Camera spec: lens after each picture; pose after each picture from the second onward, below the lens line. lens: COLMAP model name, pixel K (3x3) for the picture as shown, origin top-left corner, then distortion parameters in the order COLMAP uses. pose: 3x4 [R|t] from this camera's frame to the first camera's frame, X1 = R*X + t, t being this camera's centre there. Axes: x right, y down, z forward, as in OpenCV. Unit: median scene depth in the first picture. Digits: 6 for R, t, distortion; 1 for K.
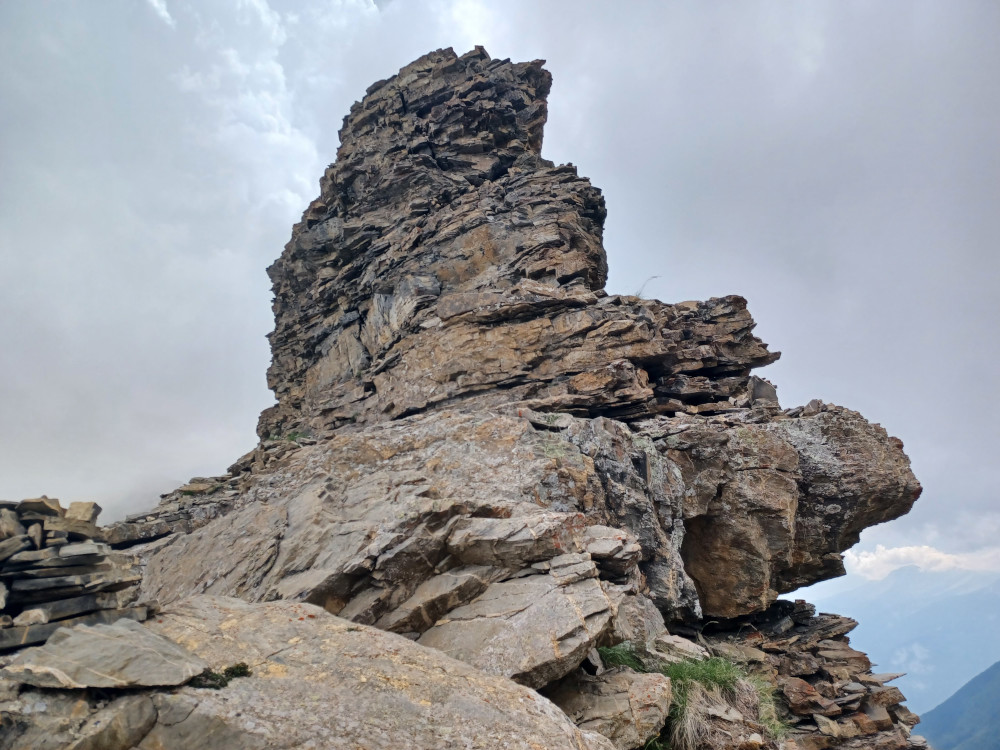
lens RADIAL K [[721.7, 0, 493.7], [0, 721.7, 365.5], [0, 0, 1]] dist [0.086156, -0.098738]
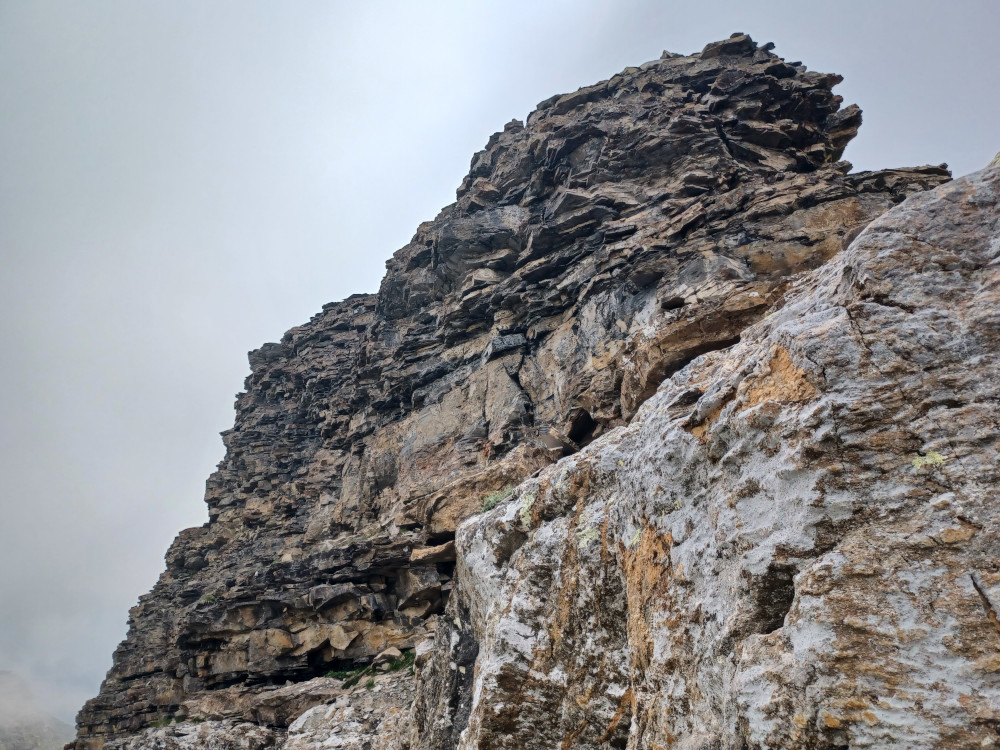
lens RADIAL K [[721.7, 0, 493.7], [0, 721.7, 365.5], [0, 0, 1]] dist [0.086156, -0.098738]
pose [[0.967444, 0.226720, 0.112471, -0.309237], [-0.184440, 0.935905, -0.300107, 0.168647], [-0.173302, 0.269593, 0.947252, 0.423899]]
